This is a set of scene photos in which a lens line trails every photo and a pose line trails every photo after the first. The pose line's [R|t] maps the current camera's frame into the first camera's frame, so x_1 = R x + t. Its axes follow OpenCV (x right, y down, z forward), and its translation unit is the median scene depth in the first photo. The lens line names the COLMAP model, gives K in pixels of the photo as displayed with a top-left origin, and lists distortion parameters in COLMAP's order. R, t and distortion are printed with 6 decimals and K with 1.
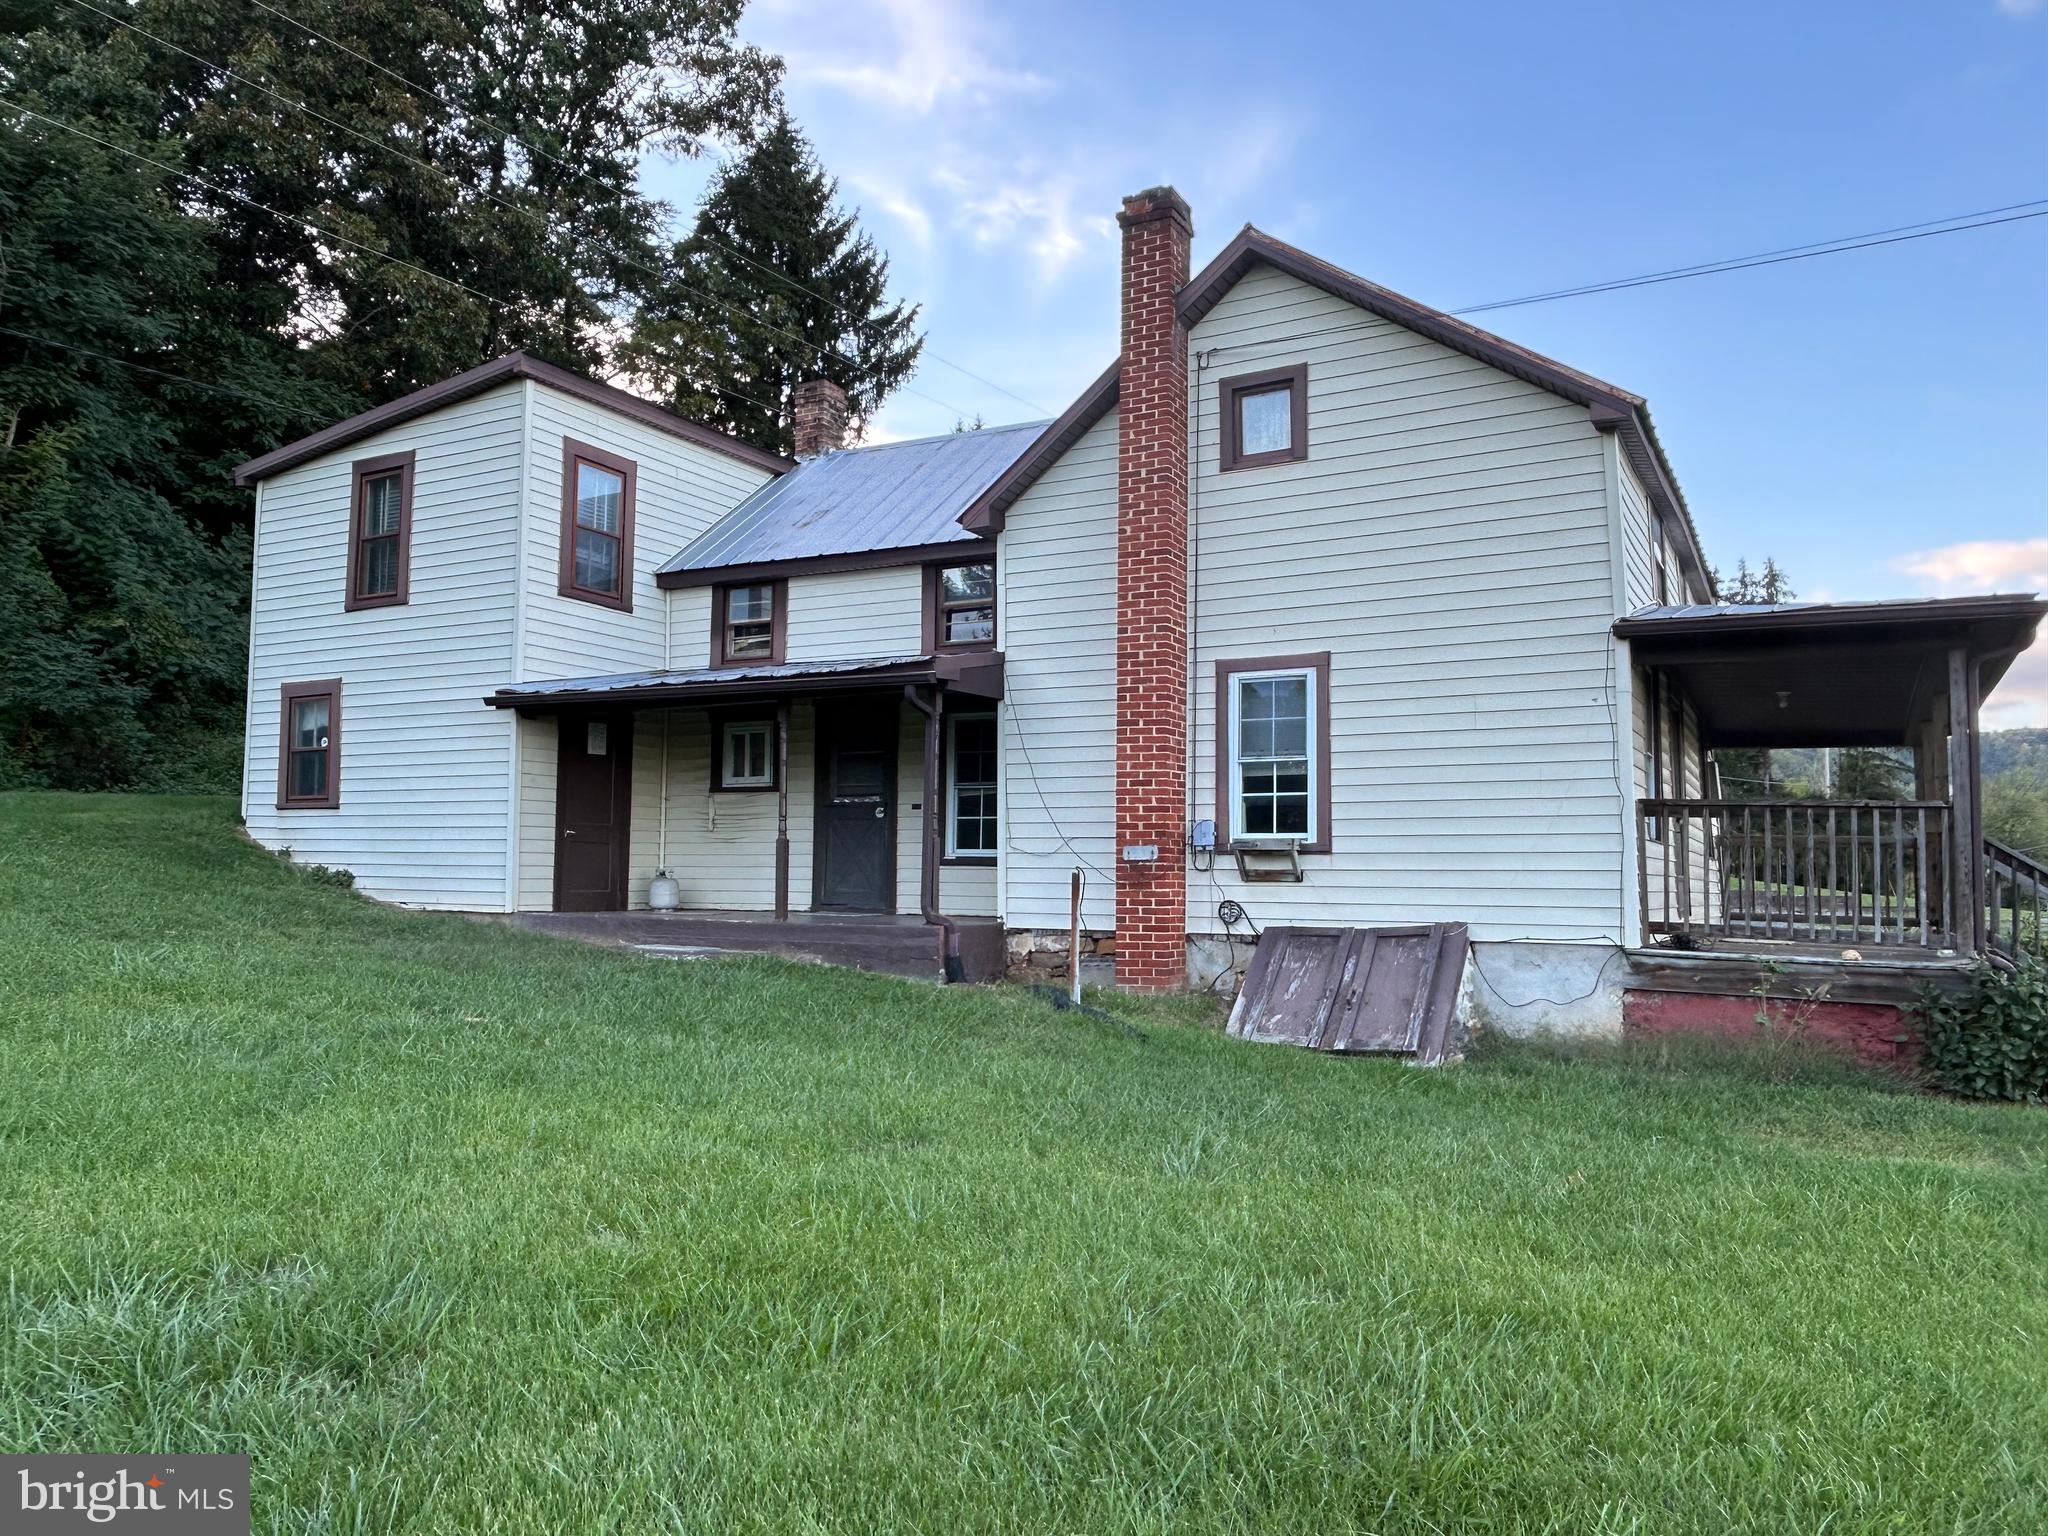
lens RADIAL K [[1412.5, 0, 1010.1], [0, 1412.5, 774.6], [0, 0, 1]] dist [0.001611, -0.009912]
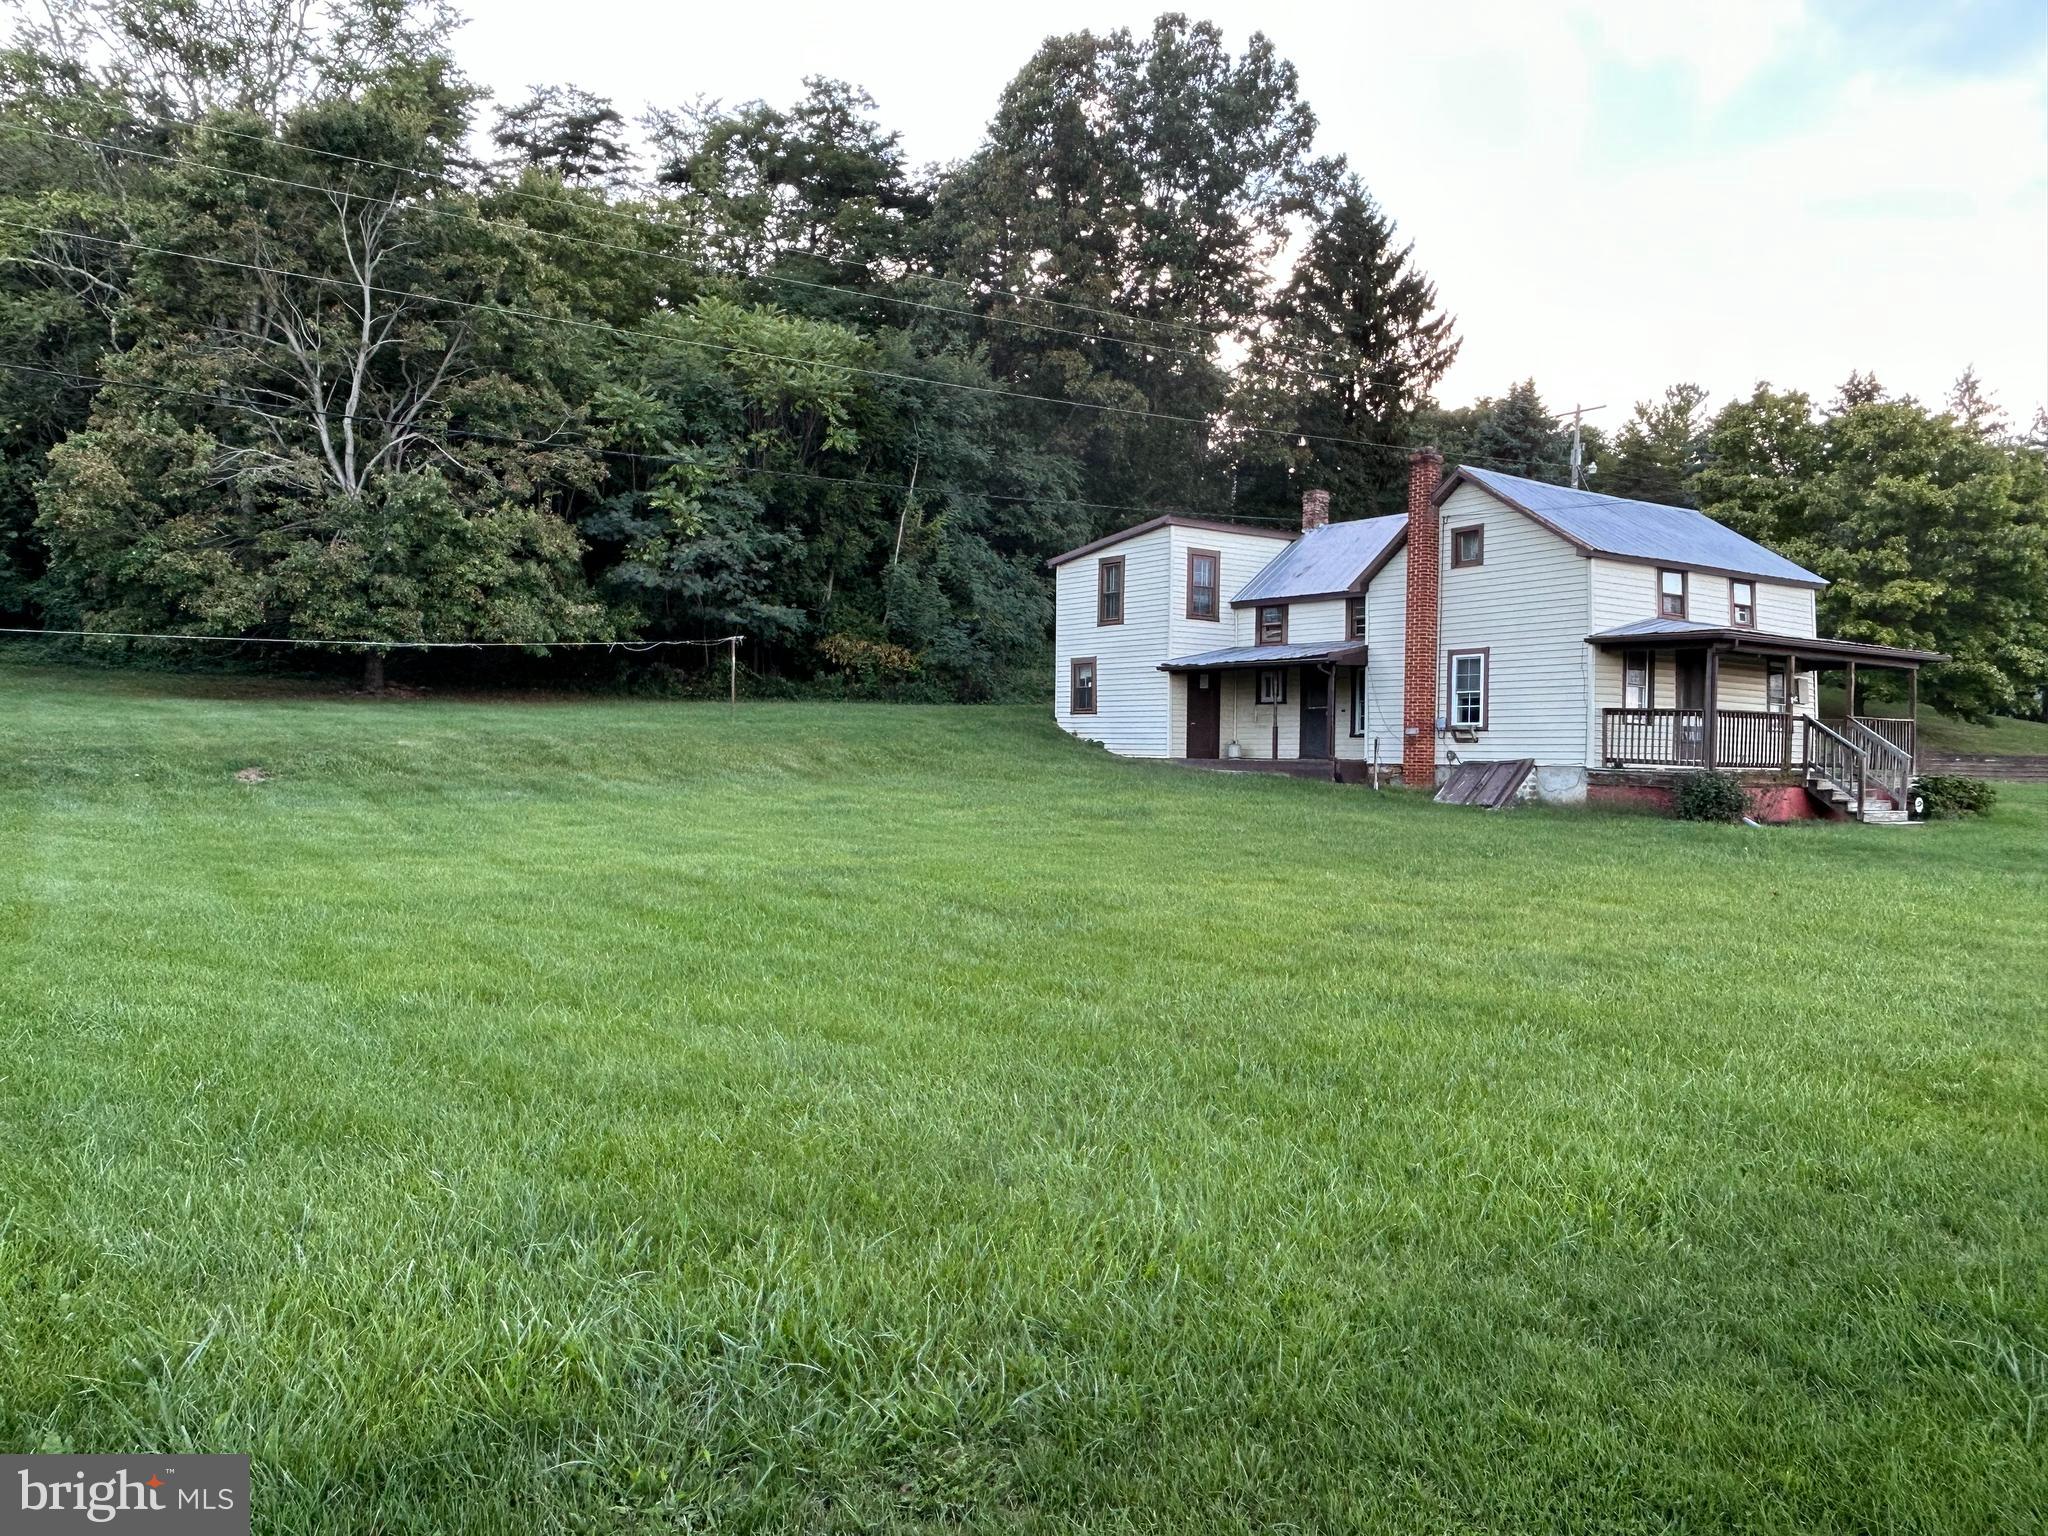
lens RADIAL K [[1412.5, 0, 1011.6], [0, 1412.5, 784.2], [0, 0, 1]] dist [0.001611, -0.009912]
pose [[0.899204, 0.009598, -0.437424, 0.403957], [0.030240, 0.996005, 0.084019, -0.059547], [0.436483, -0.088778, 0.895322, -1.125270]]
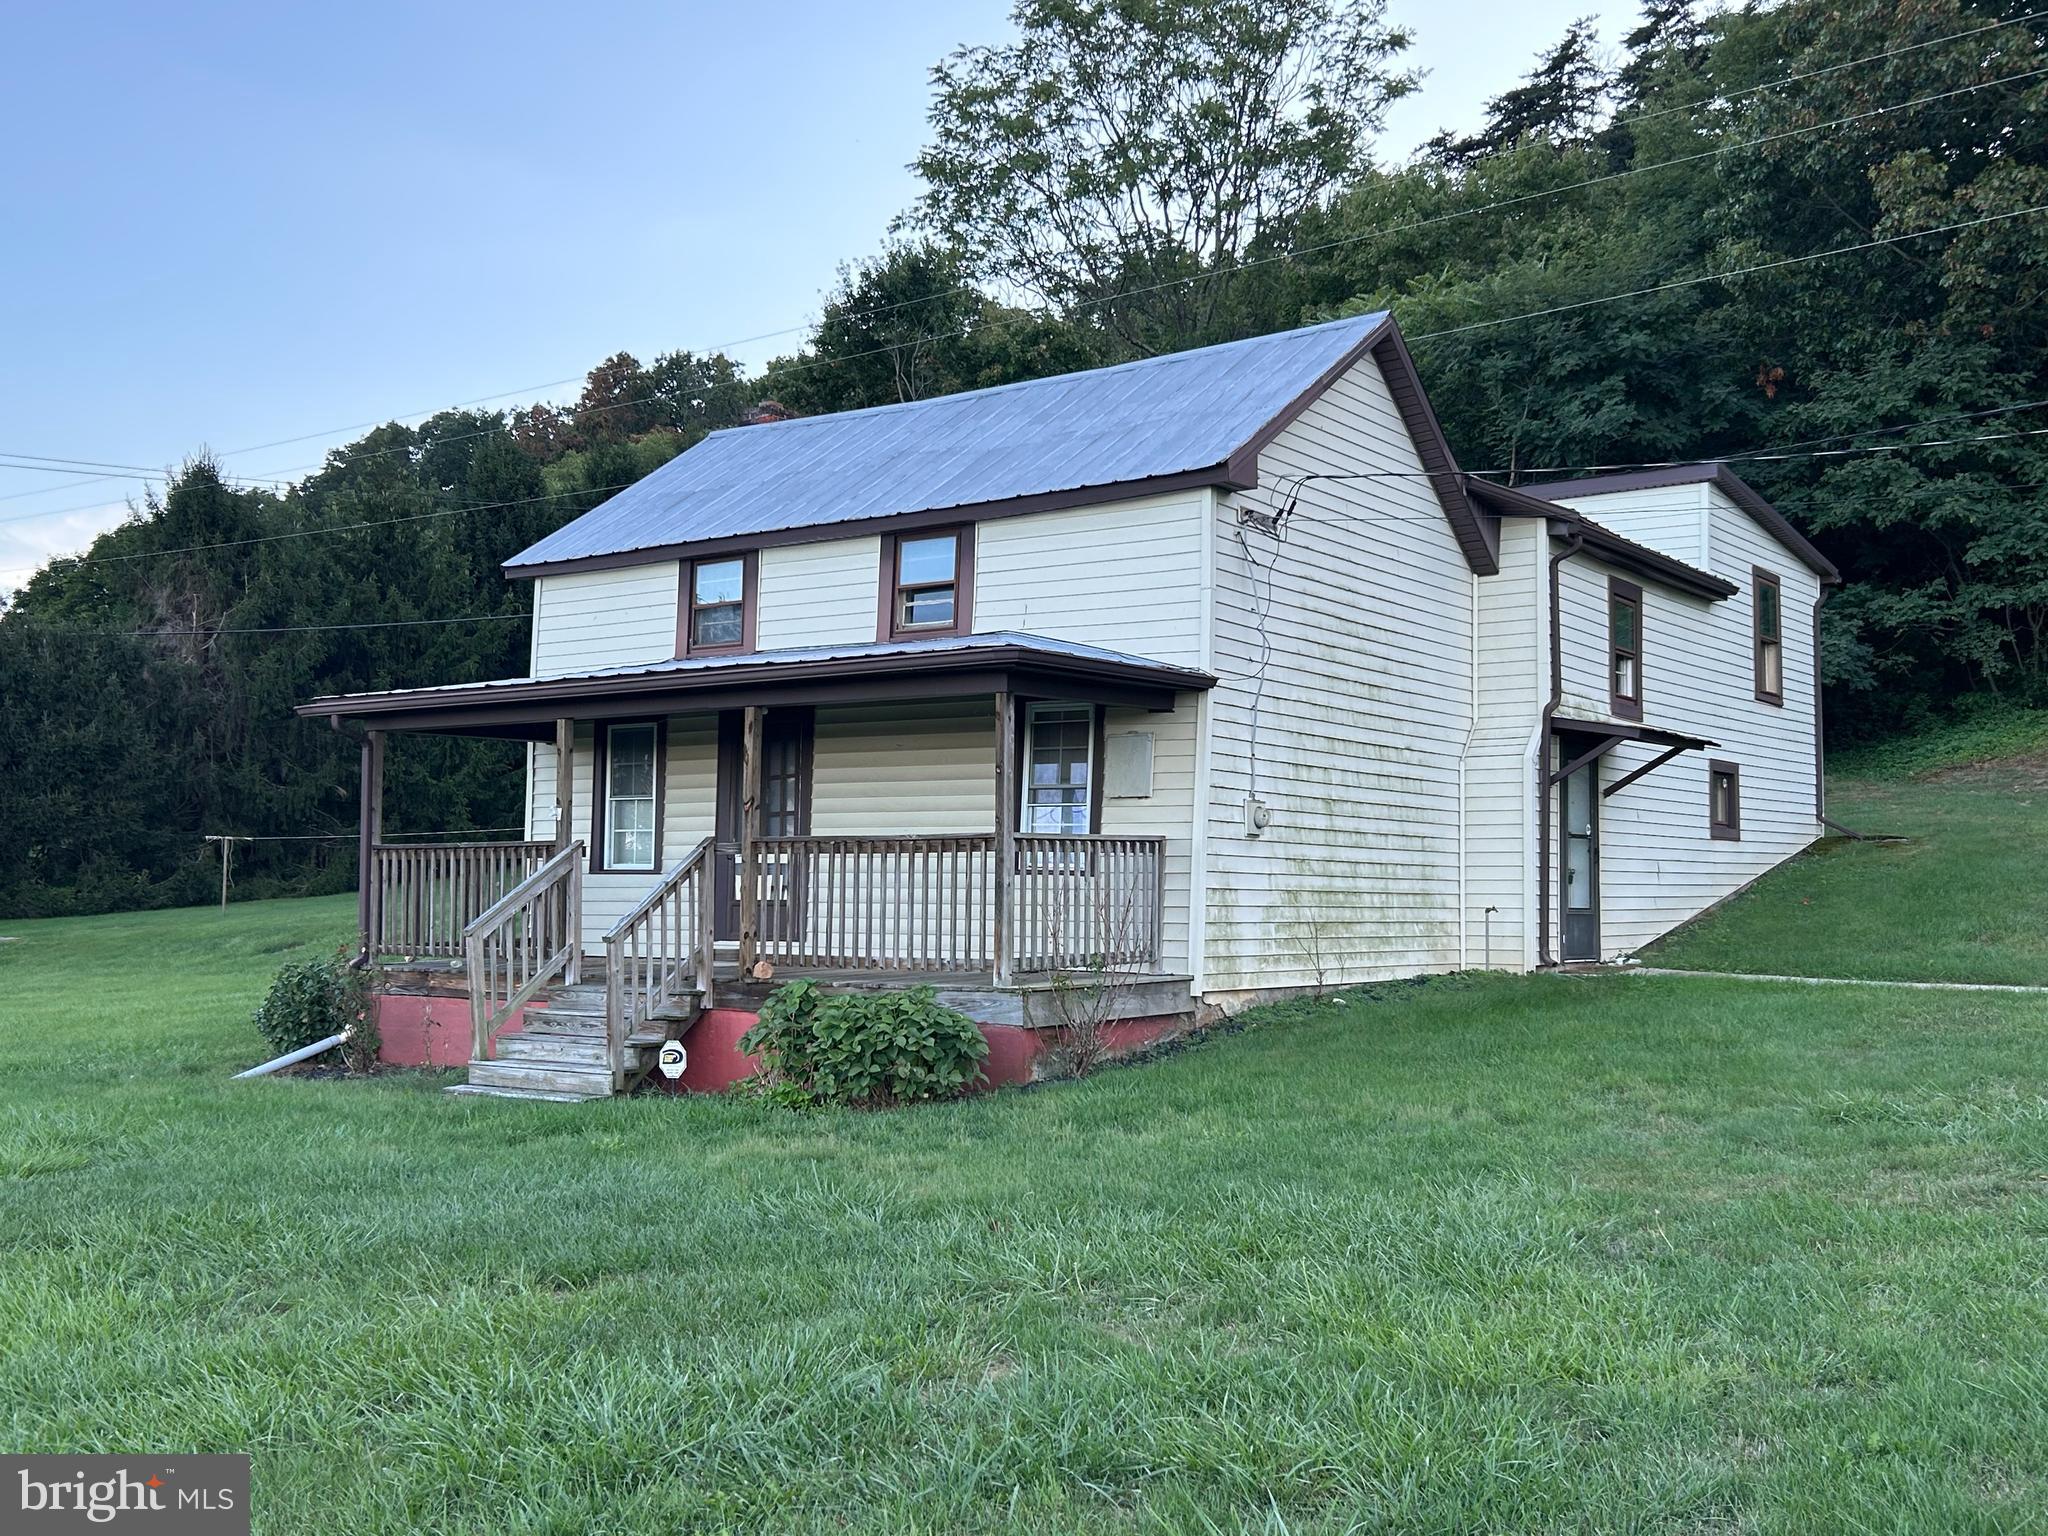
lens RADIAL K [[2087.5, 0, 1023.9], [0, 2087.5, 770.6], [0, 0, 1]] dist [0.042723, 0.000000]
pose [[-0.107053, -0.082245, -0.990846, 1.598346], [0.059388, 0.994264, -0.088945, 0.101185], [0.992478, -0.068366, -0.101555, 1.115270]]
